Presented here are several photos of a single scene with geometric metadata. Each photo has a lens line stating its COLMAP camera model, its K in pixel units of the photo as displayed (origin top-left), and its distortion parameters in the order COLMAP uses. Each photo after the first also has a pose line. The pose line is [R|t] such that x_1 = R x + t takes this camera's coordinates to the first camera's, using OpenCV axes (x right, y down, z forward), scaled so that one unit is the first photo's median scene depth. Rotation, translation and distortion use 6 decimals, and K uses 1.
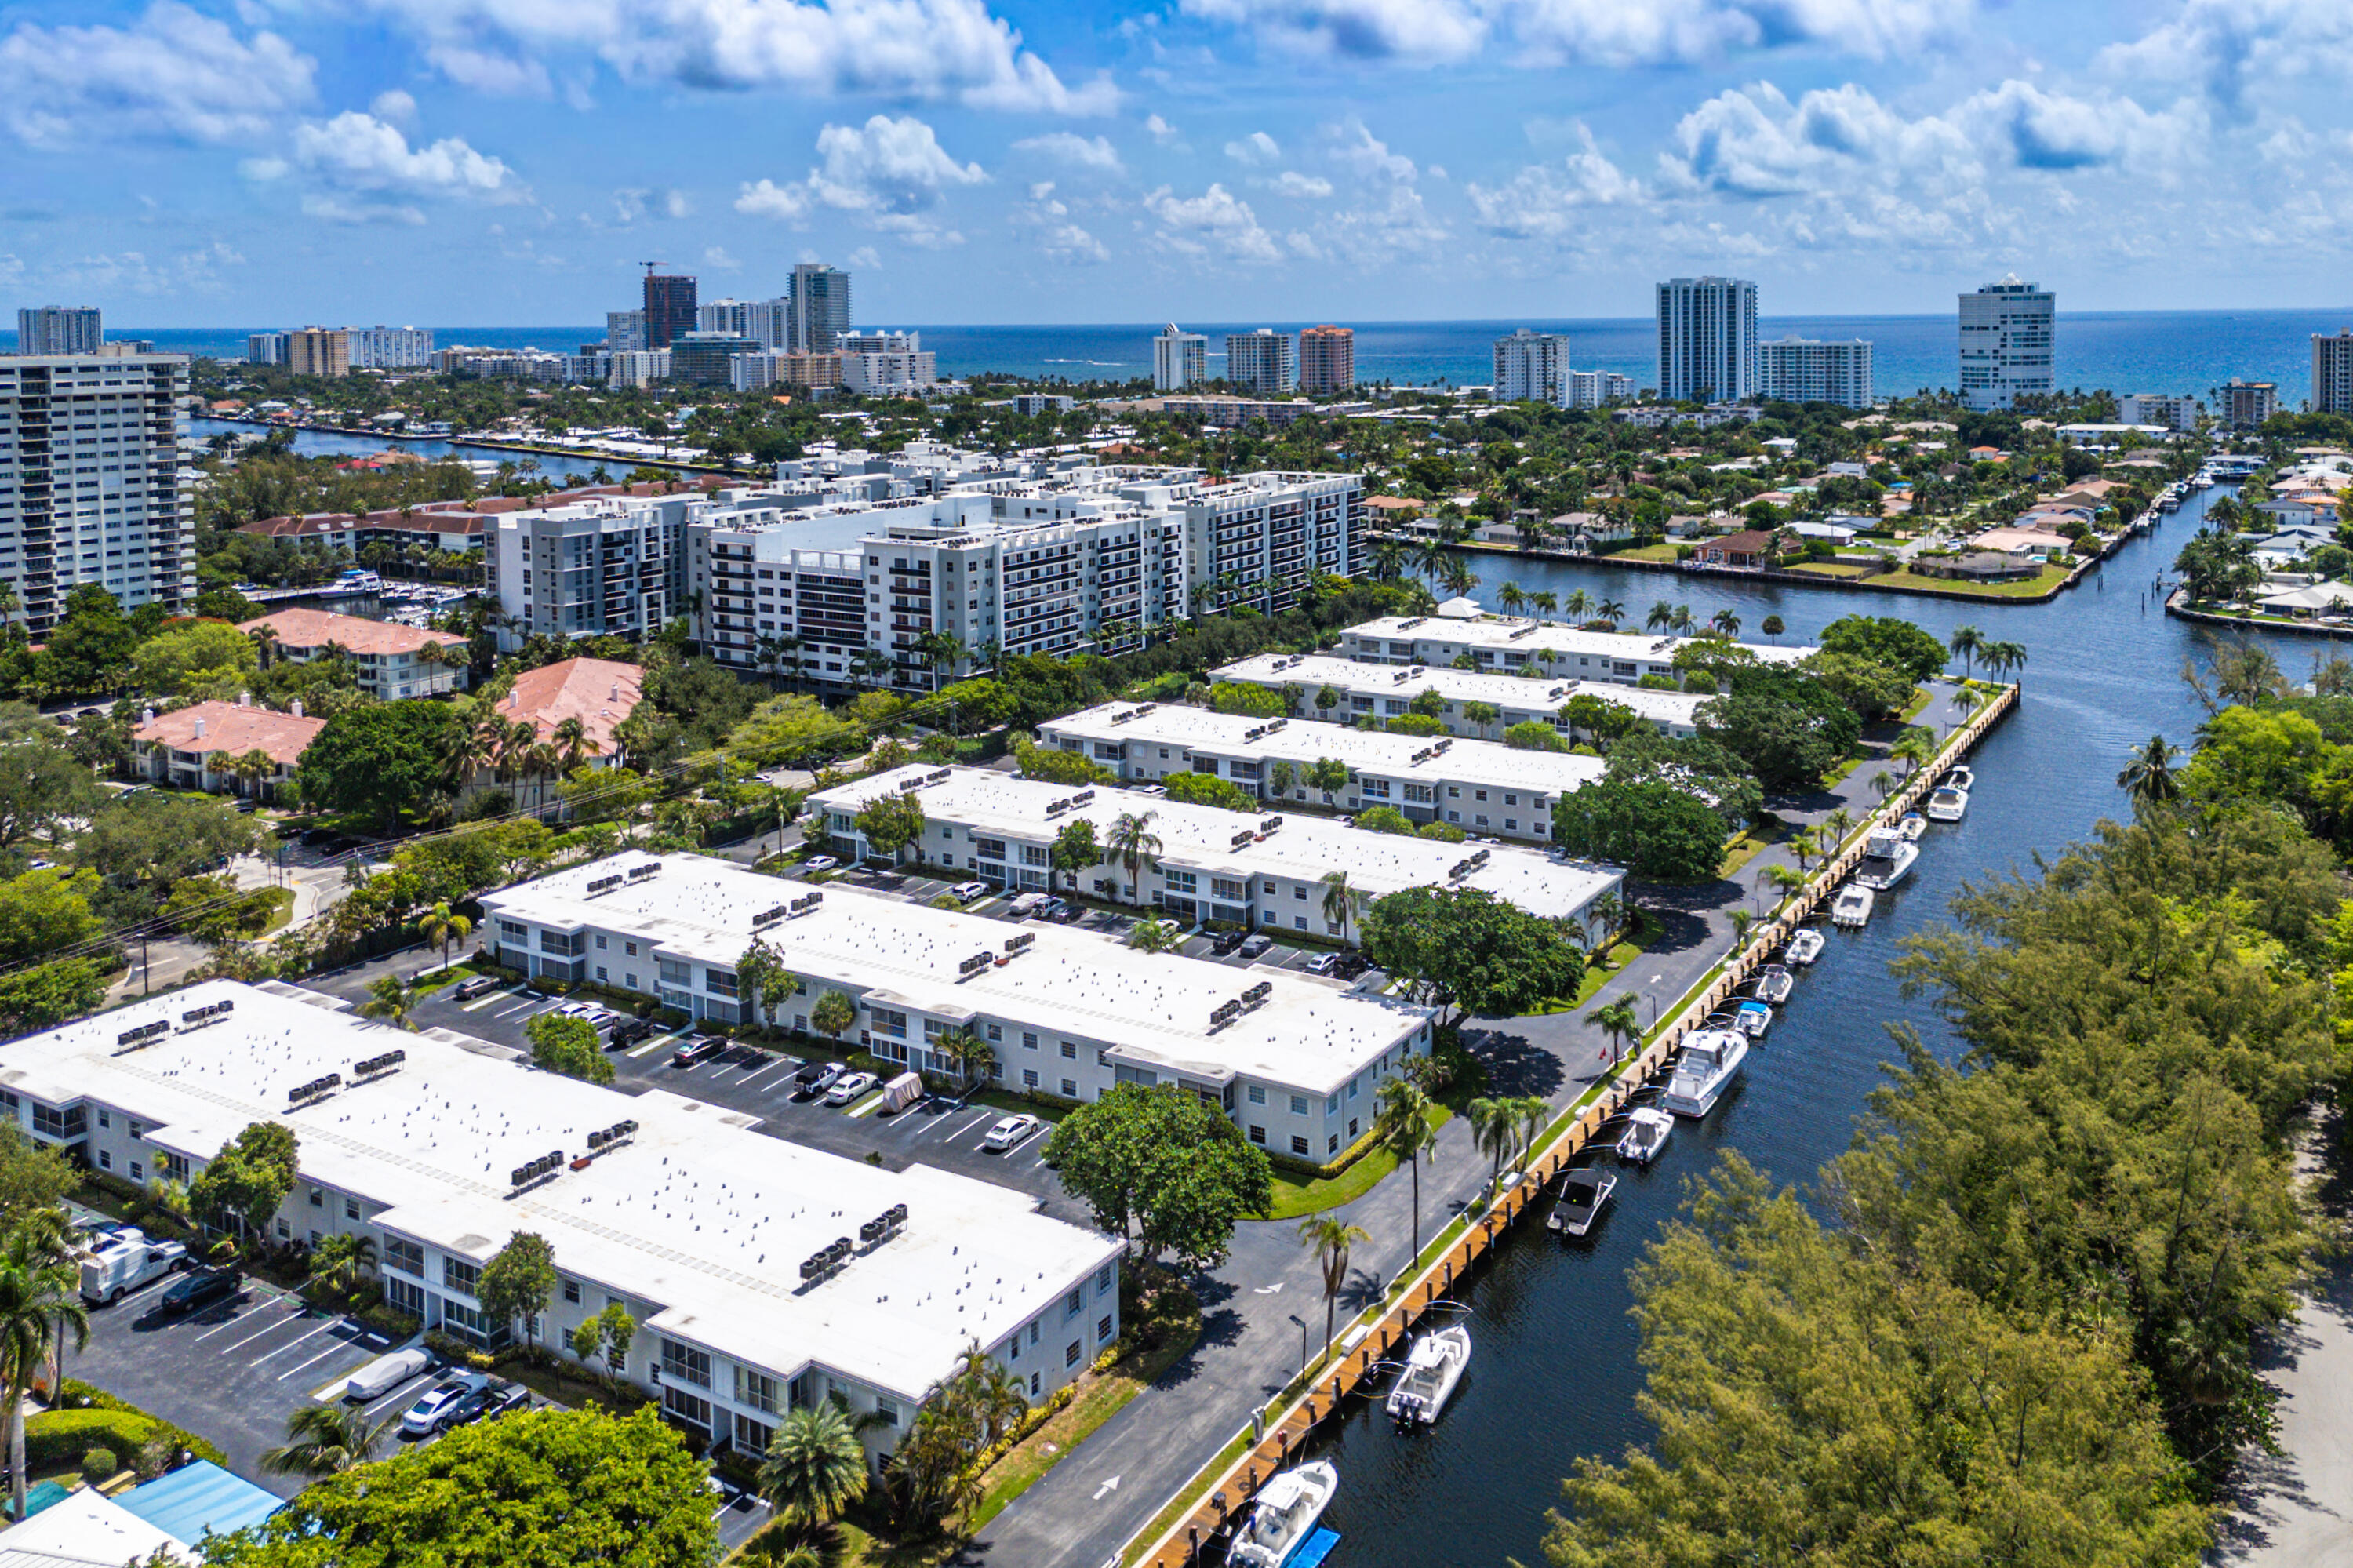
lens RADIAL K [[1928.7, 0, 1156.6], [0, 1928.7, 471.4], [0, 0, 1]] dist [0.049382, -0.015853]
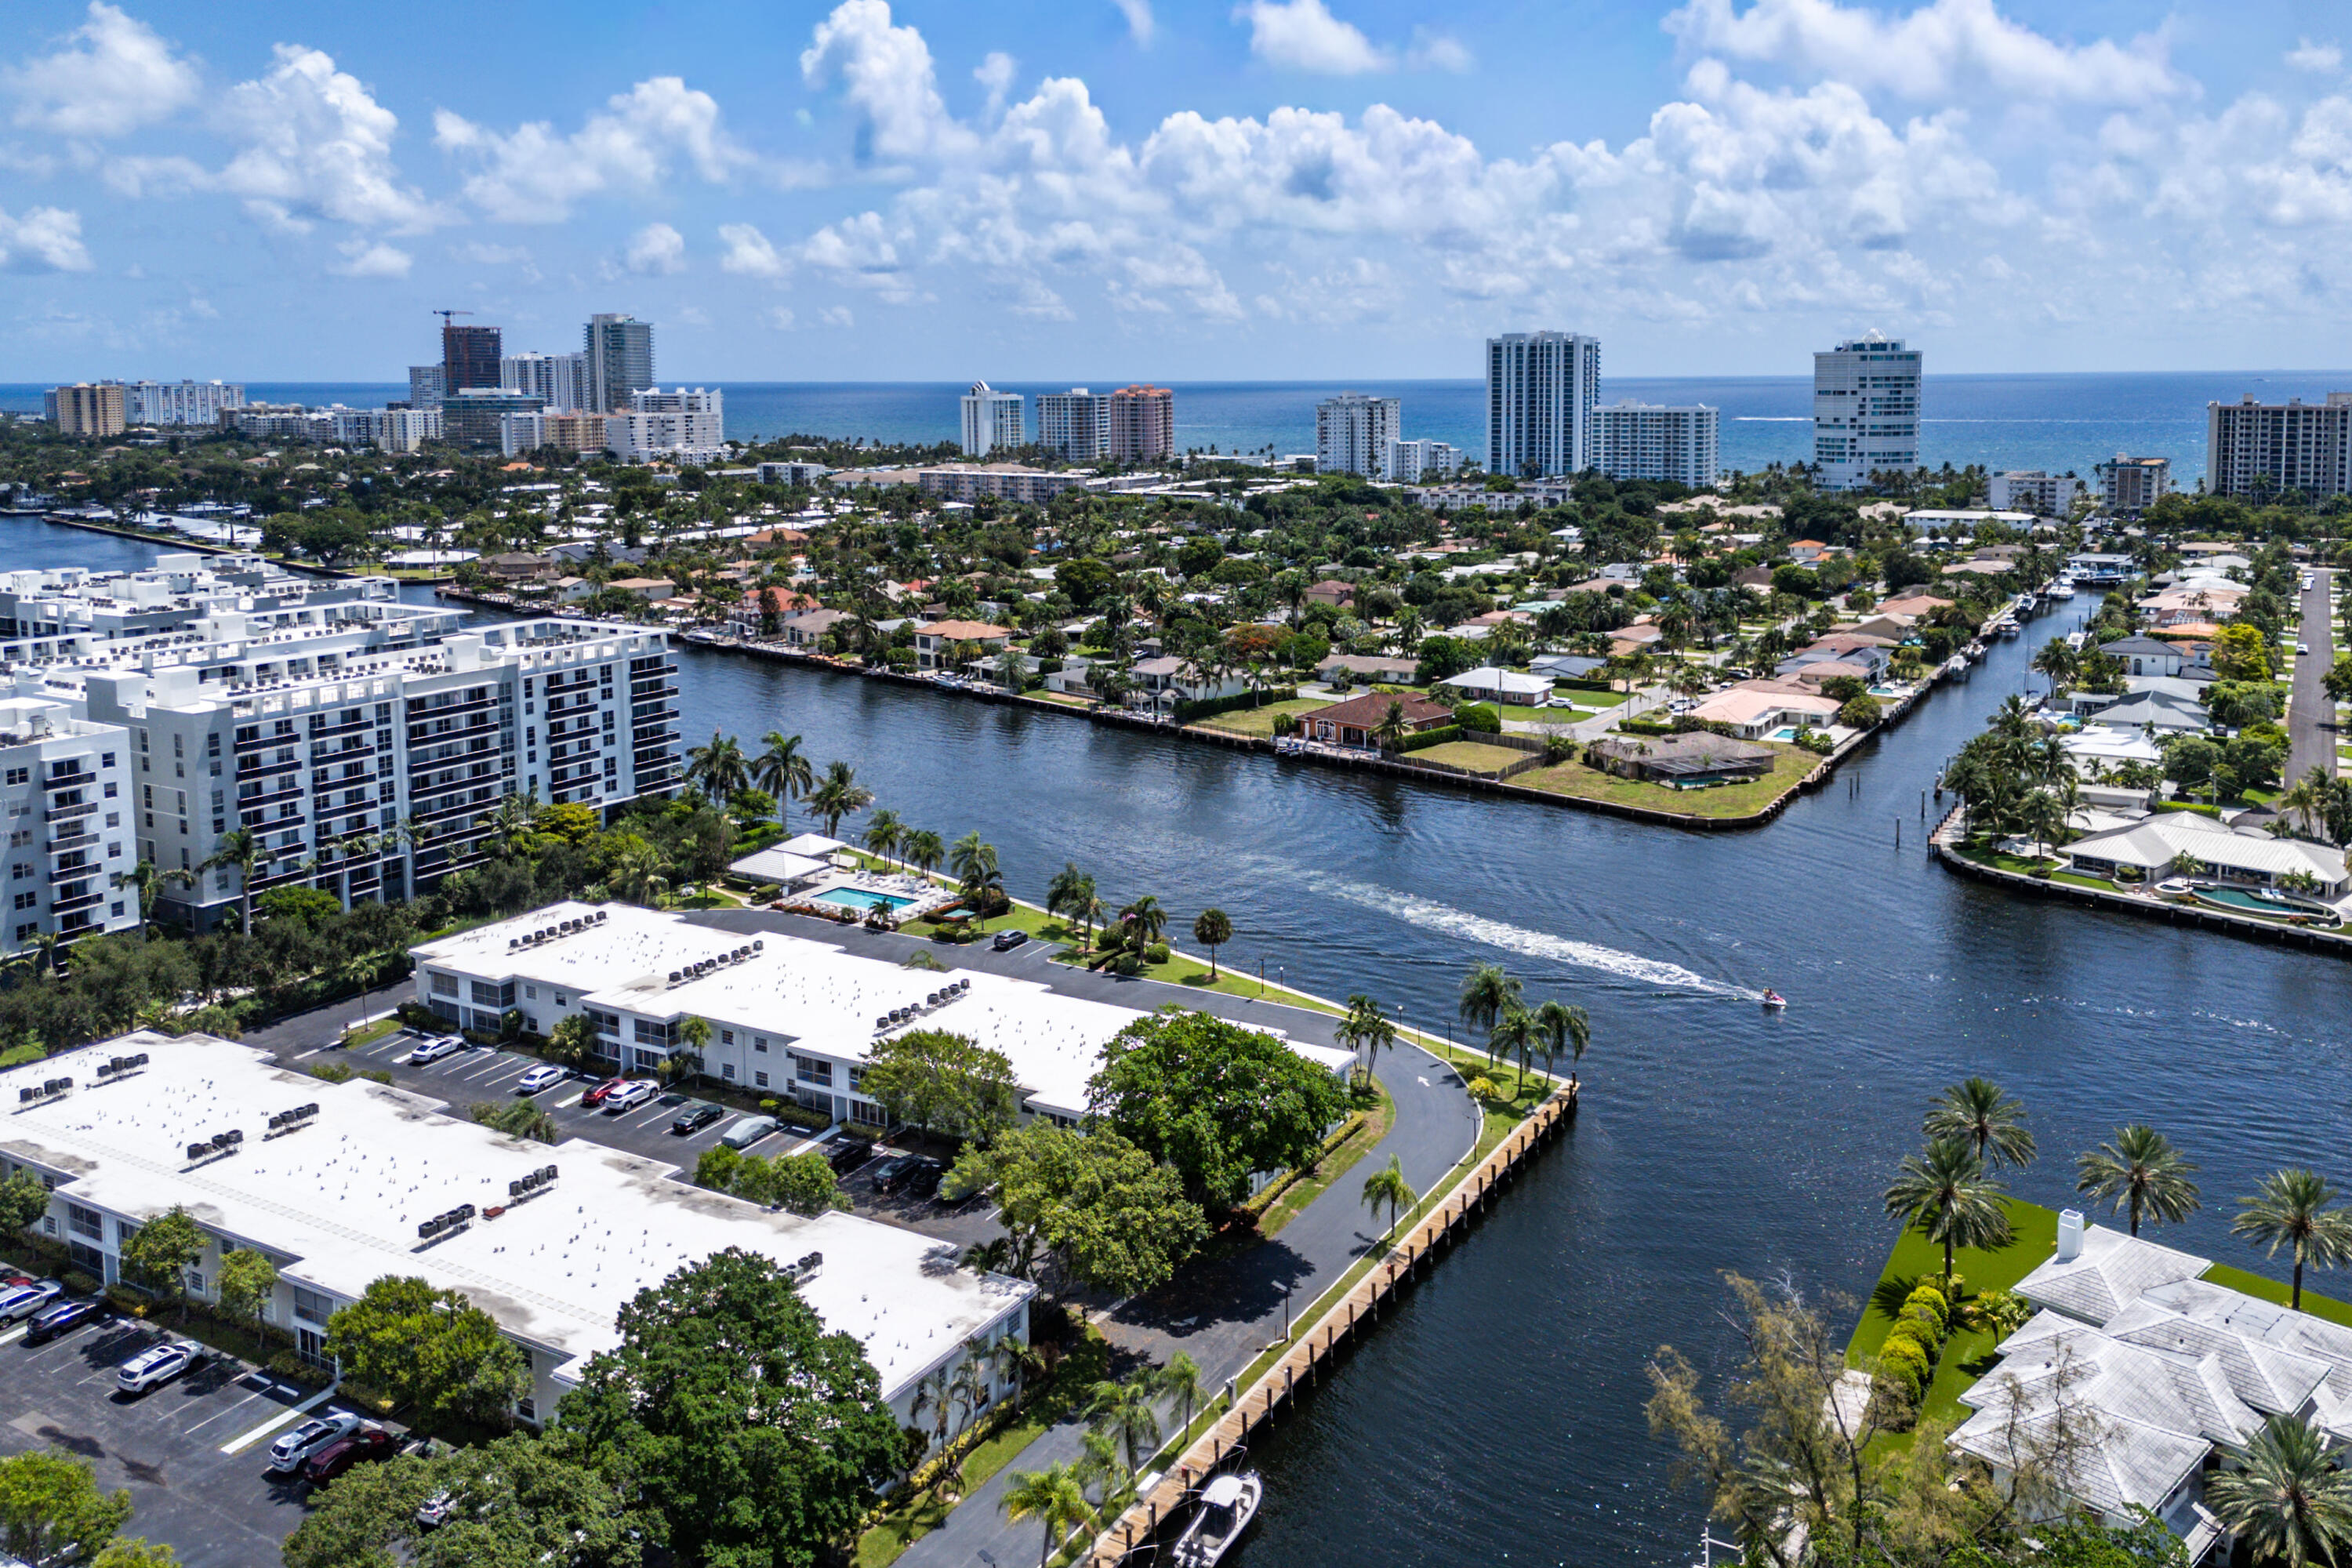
lens RADIAL K [[1868.8, 0, 1141.3], [0, 1868.8, 656.9], [0, 0, 1]] dist [0.030318, -0.003389]
pose [[0.999915, 0.002275, 0.012799, 0.100027], [-0.003172, 0.997505, 0.070531, -0.013850], [-0.012607, -0.070565, 0.997427, 0.156777]]
